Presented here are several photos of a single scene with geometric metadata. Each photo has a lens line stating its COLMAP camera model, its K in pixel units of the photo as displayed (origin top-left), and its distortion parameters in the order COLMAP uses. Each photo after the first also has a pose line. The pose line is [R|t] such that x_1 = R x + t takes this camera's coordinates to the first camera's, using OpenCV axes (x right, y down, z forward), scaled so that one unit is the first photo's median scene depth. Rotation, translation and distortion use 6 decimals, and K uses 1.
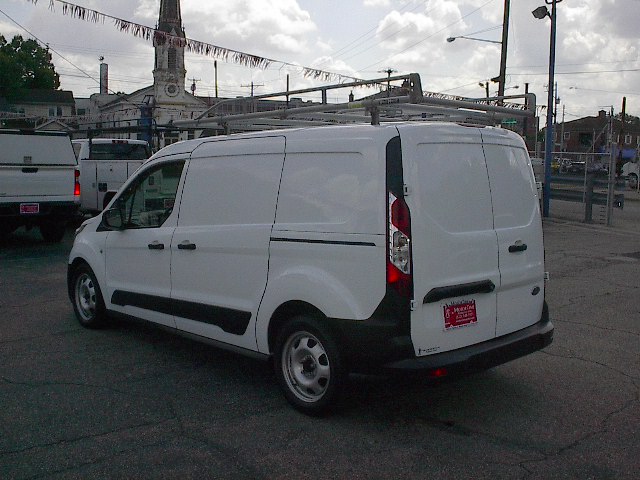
lens RADIAL K [[769.1, 0, 320.0], [0, 769.1, 240.0], [0, 0, 1]] dist [-0.203418, 0.014988]
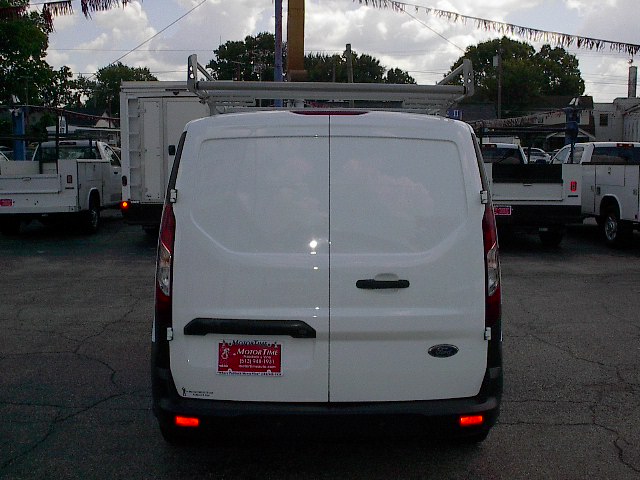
lens RADIAL K [[717.2, 0, 320.0], [0, 717.2, 240.0], [0, 0, 1]] dist [-0.157636, 0.165510]
pose [[0.696753, 0.066908, -0.714184, 0.654402], [-0.066486, 0.997378, 0.028576, -0.042221], [0.714223, 0.027572, 0.699375, 0.475100]]
